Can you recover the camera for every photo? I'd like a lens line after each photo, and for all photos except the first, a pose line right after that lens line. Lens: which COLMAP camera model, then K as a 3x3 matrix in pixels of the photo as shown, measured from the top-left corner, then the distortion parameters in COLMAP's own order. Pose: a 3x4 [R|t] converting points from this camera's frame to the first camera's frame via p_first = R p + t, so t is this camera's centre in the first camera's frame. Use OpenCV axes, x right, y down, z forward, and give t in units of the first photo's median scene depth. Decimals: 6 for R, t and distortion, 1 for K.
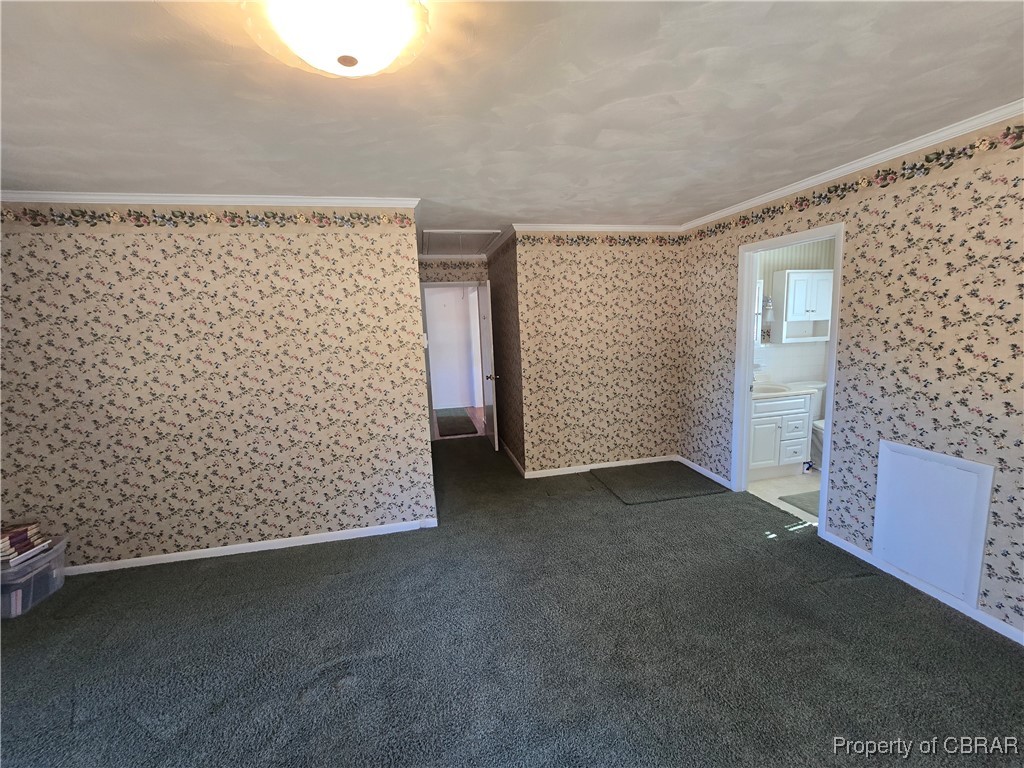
lens RADIAL K [[421.8, 0, 513.6], [0, 421.8, 379.6], [0, 0, 1]] dist [-0.013524, 0.006398]
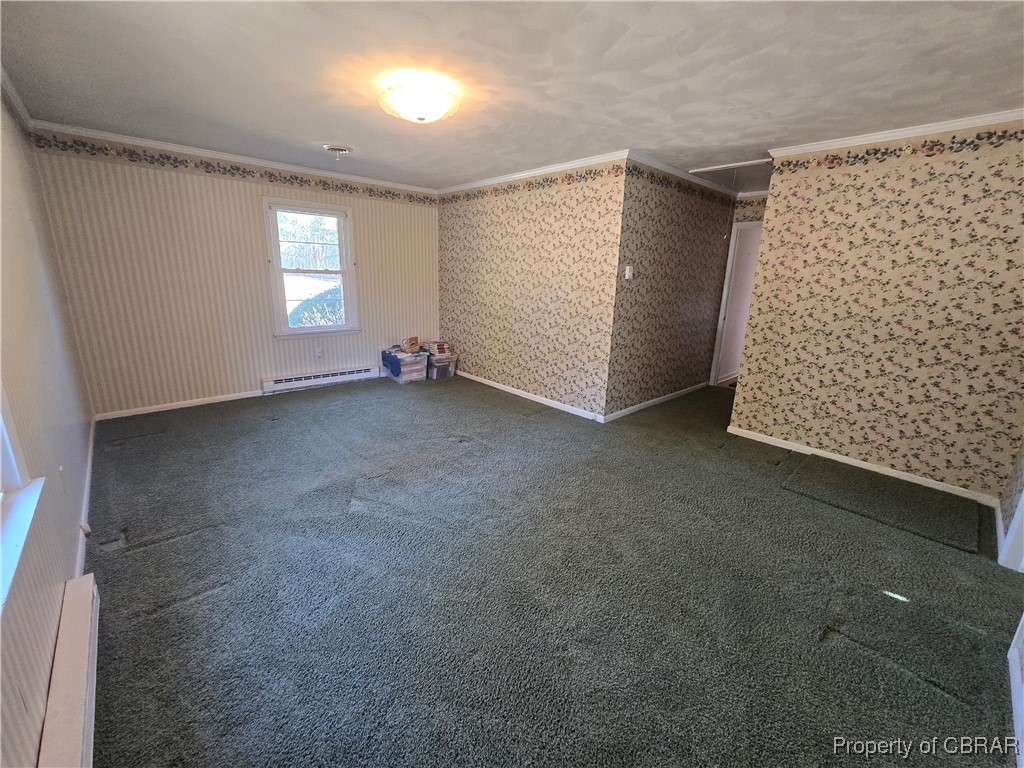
lens RADIAL K [[421.8, 0, 513.6], [0, 421.8, 379.6], [0, 0, 1]] dist [-0.013524, 0.006398]
pose [[0.502586, 0.268749, -0.821694, 0.756567], [-0.166177, 0.962762, 0.213246, -0.002199], [0.848406, 0.029372, 0.528531, 0.112443]]
